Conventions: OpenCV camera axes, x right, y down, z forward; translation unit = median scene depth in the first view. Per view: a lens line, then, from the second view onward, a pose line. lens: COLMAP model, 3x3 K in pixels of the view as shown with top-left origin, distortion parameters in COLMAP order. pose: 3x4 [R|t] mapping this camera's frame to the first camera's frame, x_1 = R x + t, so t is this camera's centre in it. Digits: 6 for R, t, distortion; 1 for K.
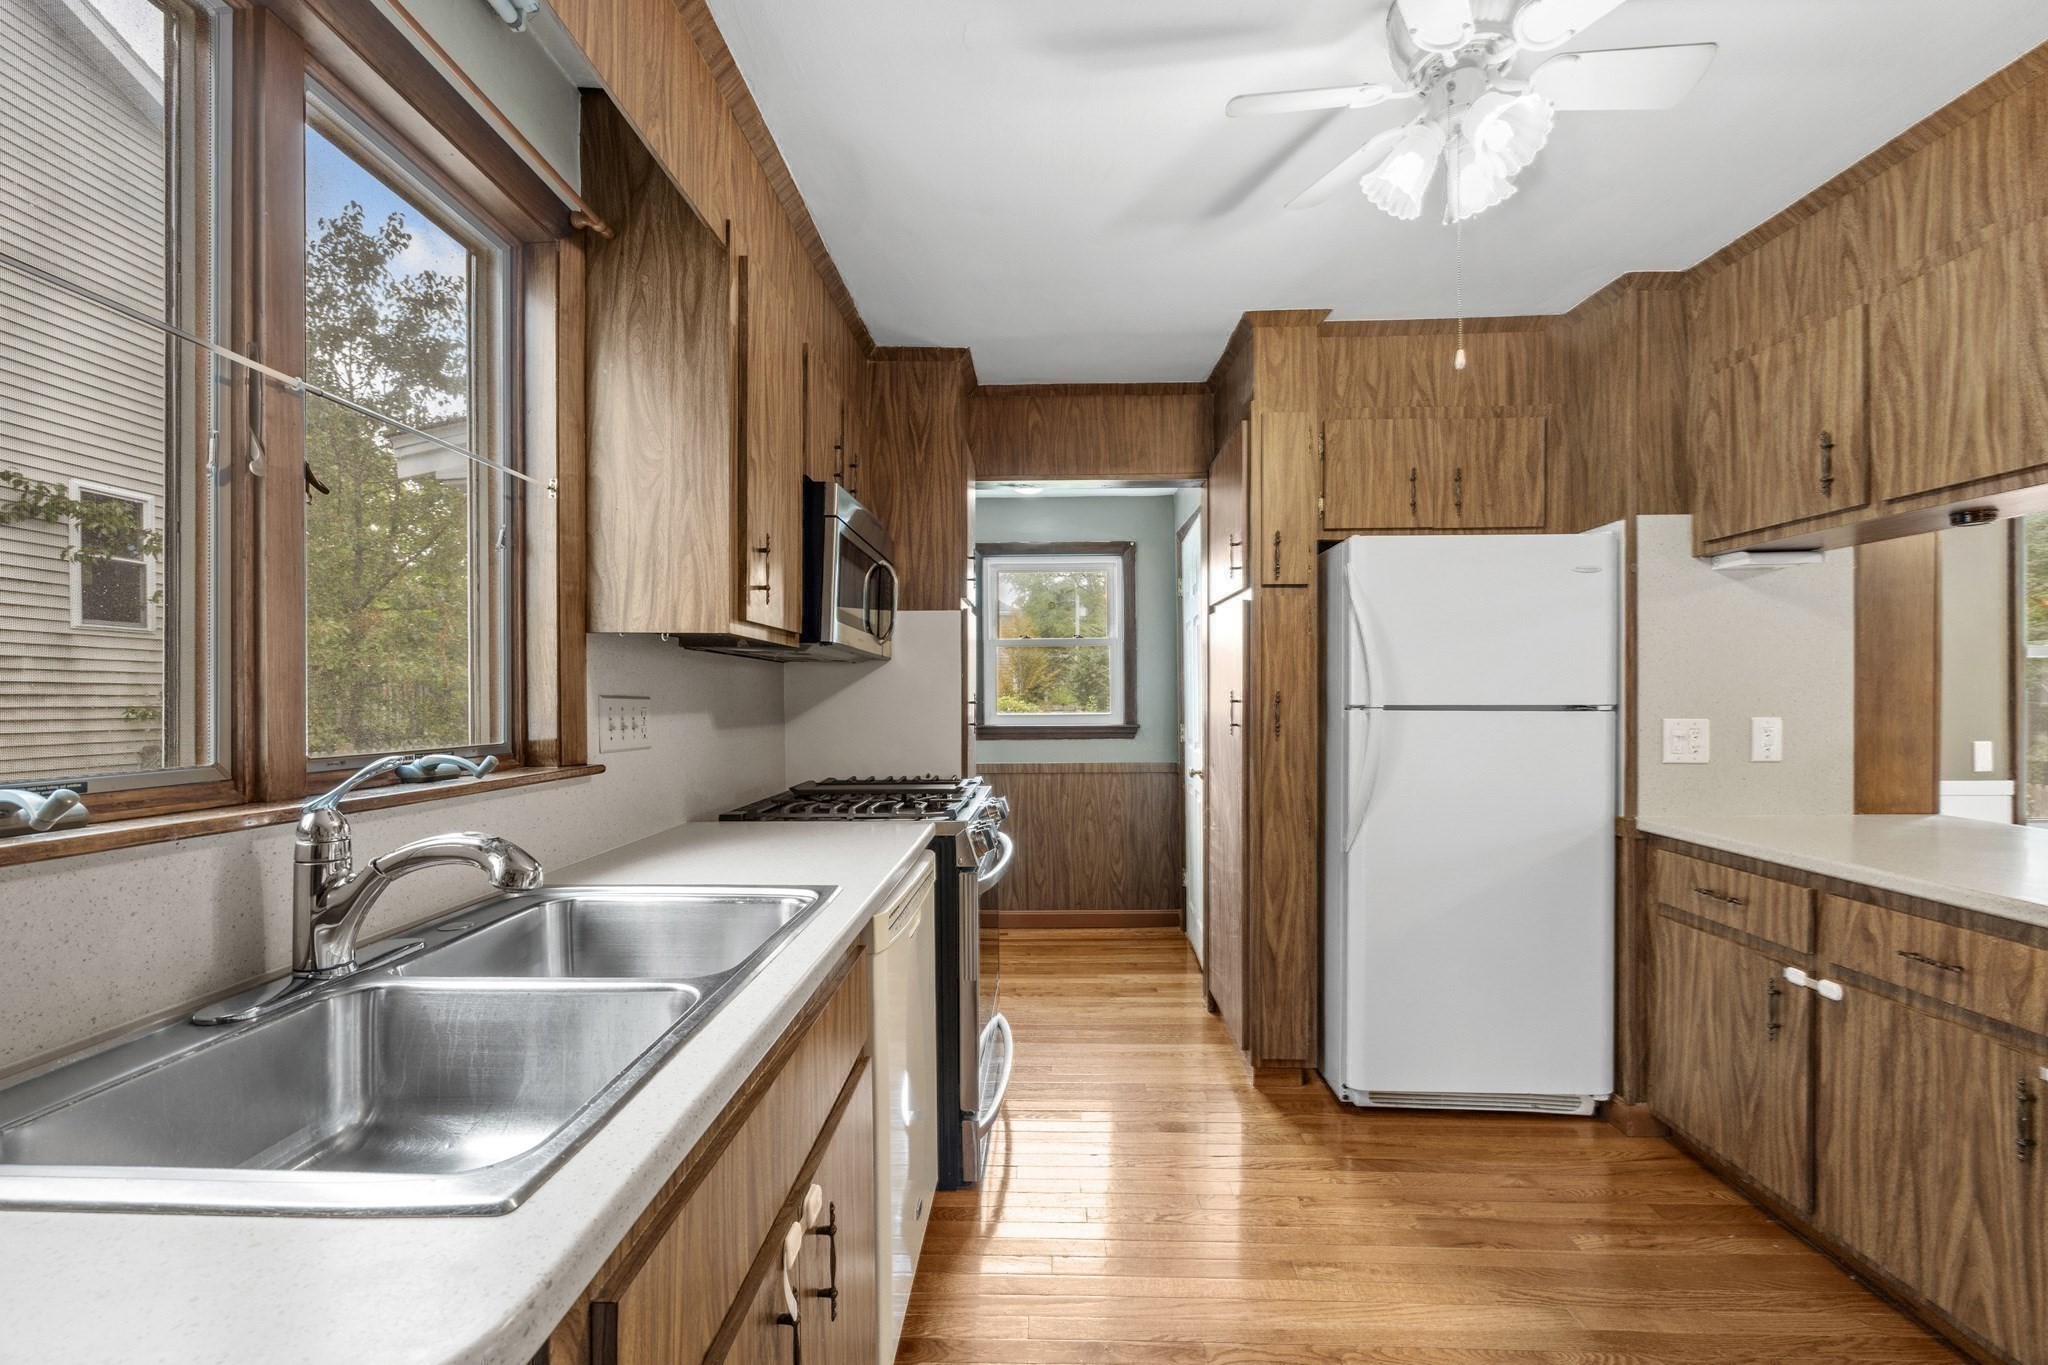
lens RADIAL K [[782.7, 0, 1016.8], [0, 782.7, 694.6], [0, 0, 1]] dist [-0.000683, -0.000123]
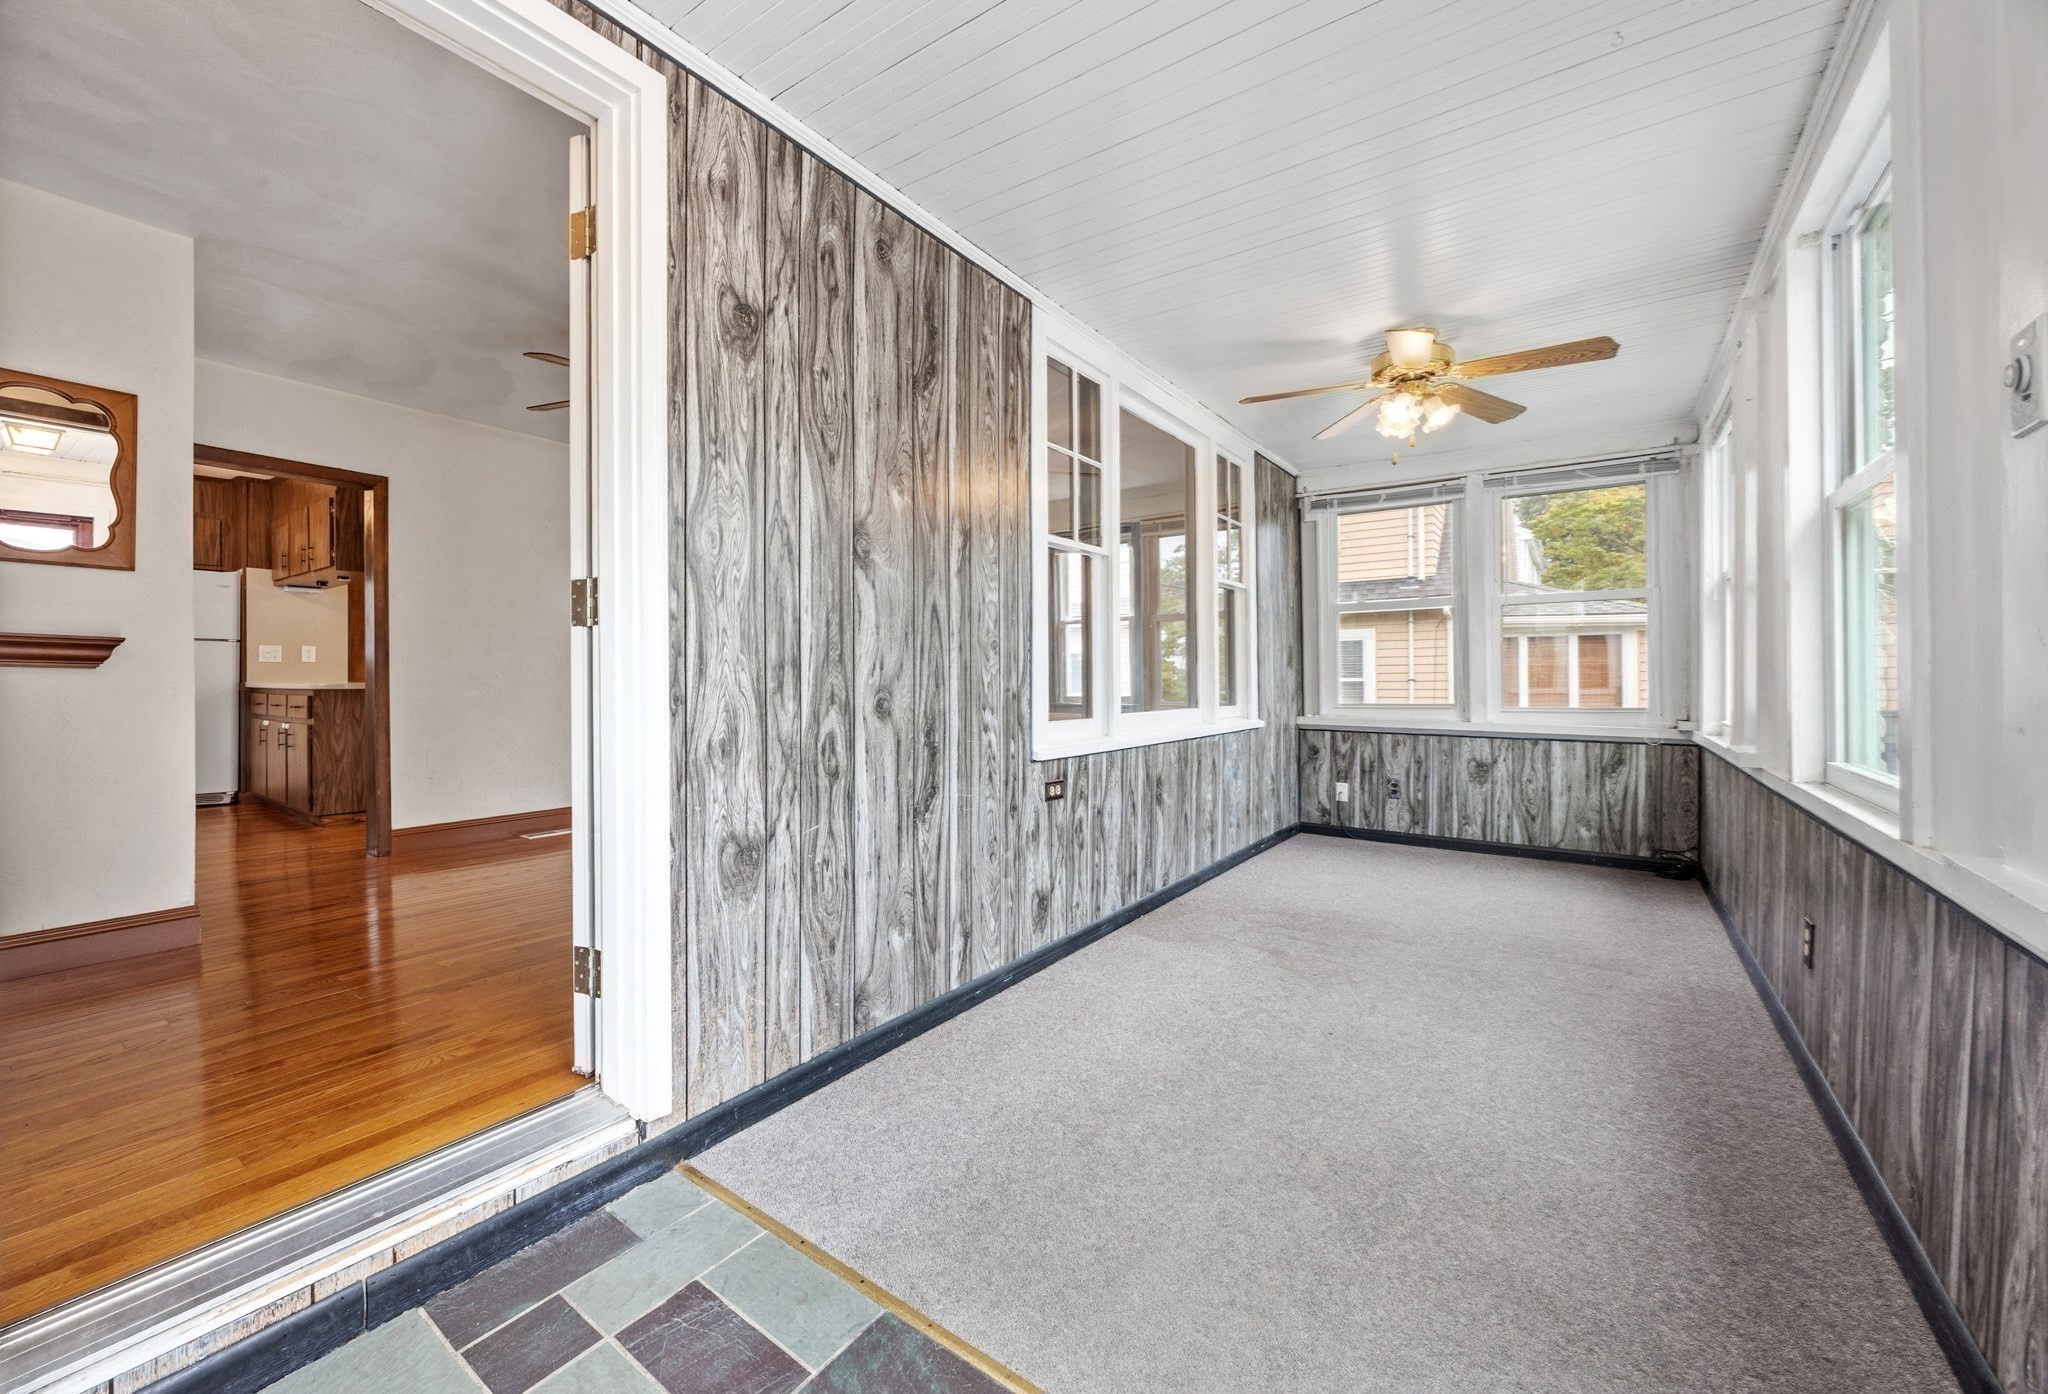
lens RADIAL K [[790.3, 0, 1011.0], [0, 790.3, 693.8], [0, 0, 1]] dist [-0.000320, 0.000004]
pose [[0.569800, -0.000216, 0.821784, 0.074348], [-0.002938, 0.999993, 0.002300, 0.184504], [-0.821778, -0.003725, 0.569795, -2.674456]]
